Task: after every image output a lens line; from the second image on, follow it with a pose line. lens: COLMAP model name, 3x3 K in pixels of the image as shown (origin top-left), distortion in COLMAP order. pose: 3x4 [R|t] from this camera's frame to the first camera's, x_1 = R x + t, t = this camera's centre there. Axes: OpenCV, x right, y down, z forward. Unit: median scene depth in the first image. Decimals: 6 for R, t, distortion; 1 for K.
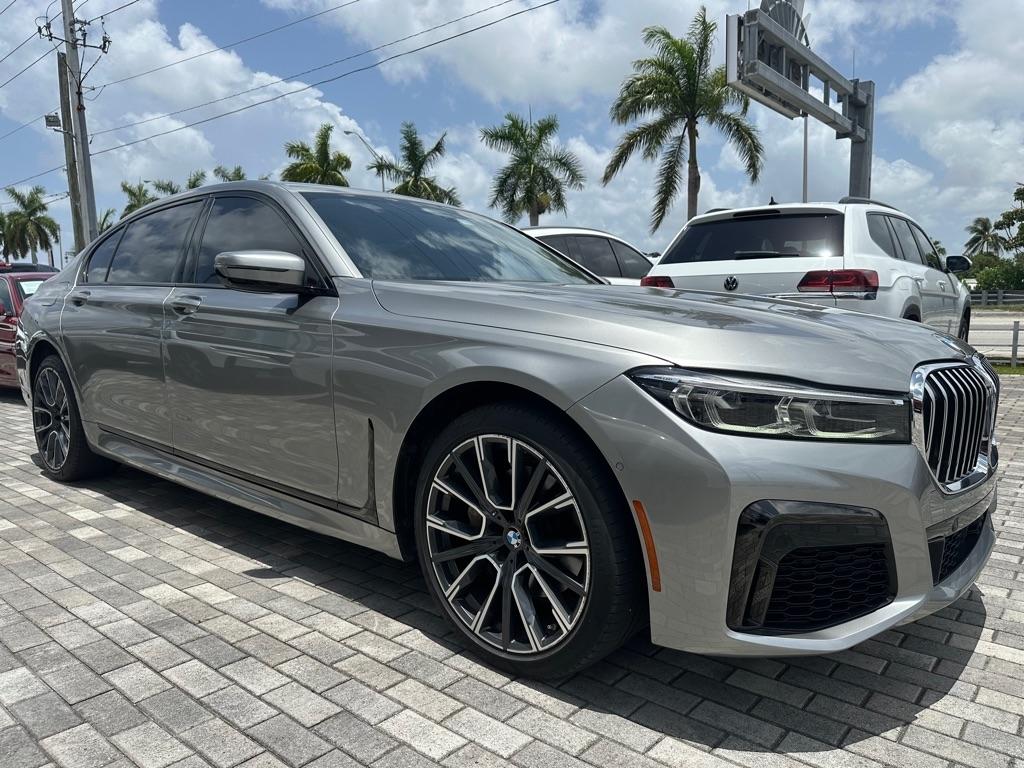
lens RADIAL K [[730.6, 0, 511.7], [0, 730.6, 389.0], [0, 0, 1]] dist [-0.000902, -0.006199]
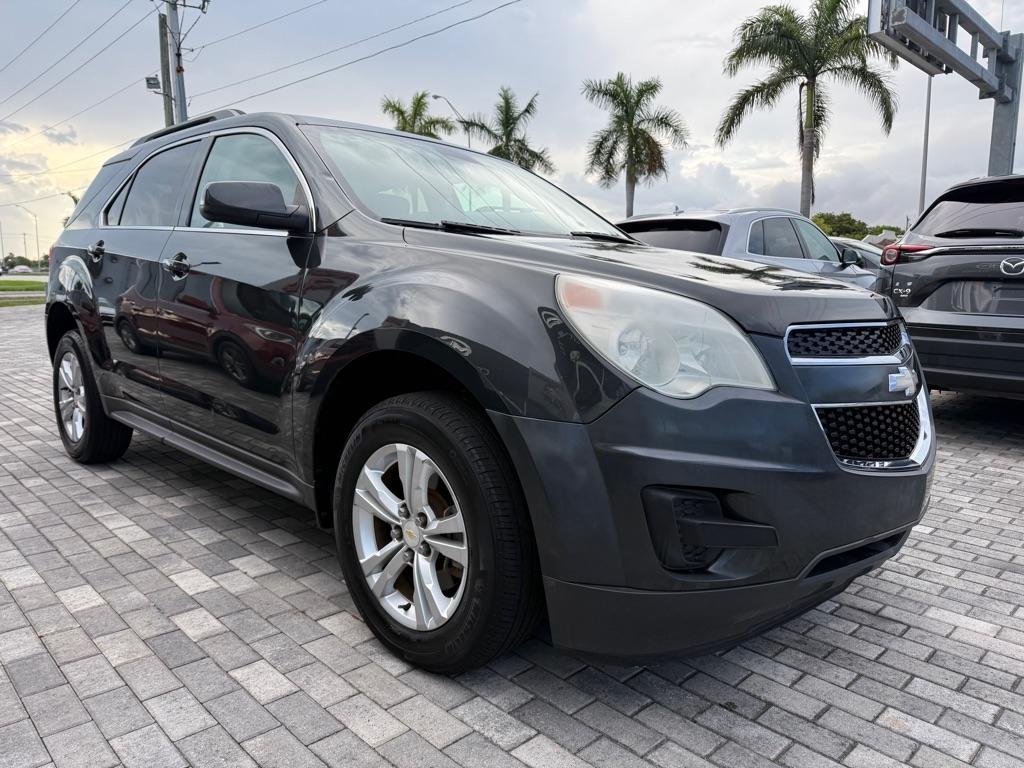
lens RADIAL K [[727.8, 0, 511.9], [0, 727.8, 378.8], [0, 0, 1]] dist [0.008963, -0.015406]
pose [[0.994636, 0.033510, -0.097857, -0.041724], [-0.030700, 0.999076, 0.030075, -0.011794], [0.098775, -0.026909, 0.994746, 0.064021]]
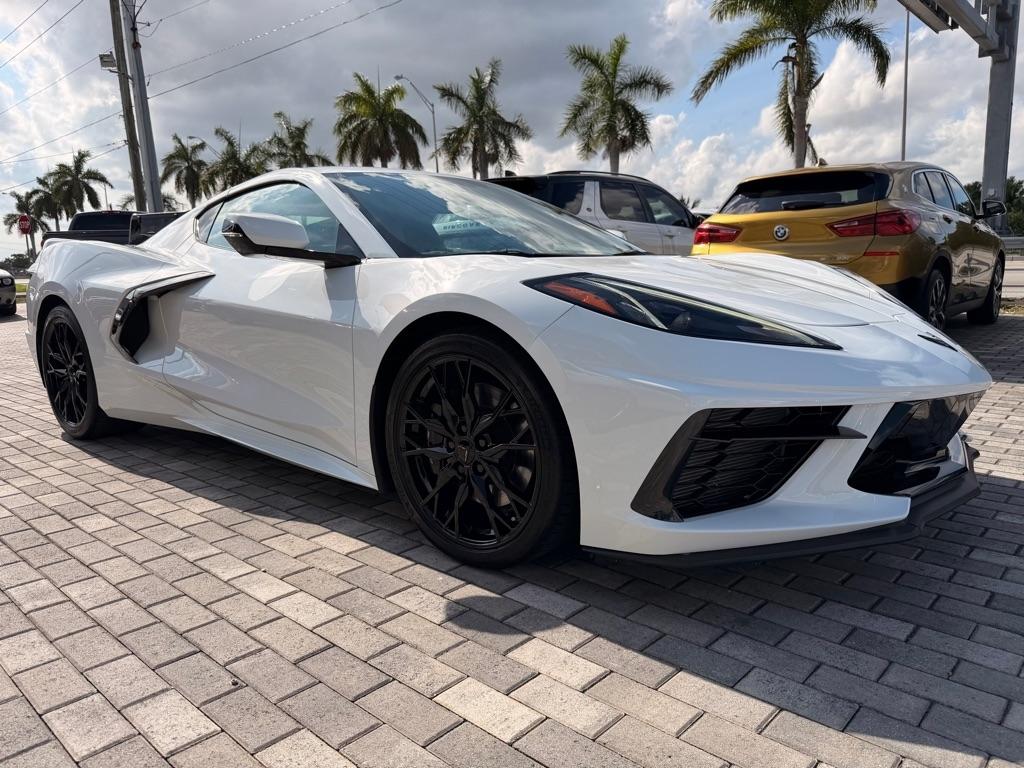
lens RADIAL K [[727.8, 0, 508.5], [0, 727.8, 384.8], [0, 0, 1]] dist [0.008963, -0.015406]
pose [[0.998634, -0.007167, -0.051764, -0.110215], [0.009960, 0.998496, 0.053916, -0.005512], [0.051299, -0.054358, 0.997203, 0.121627]]
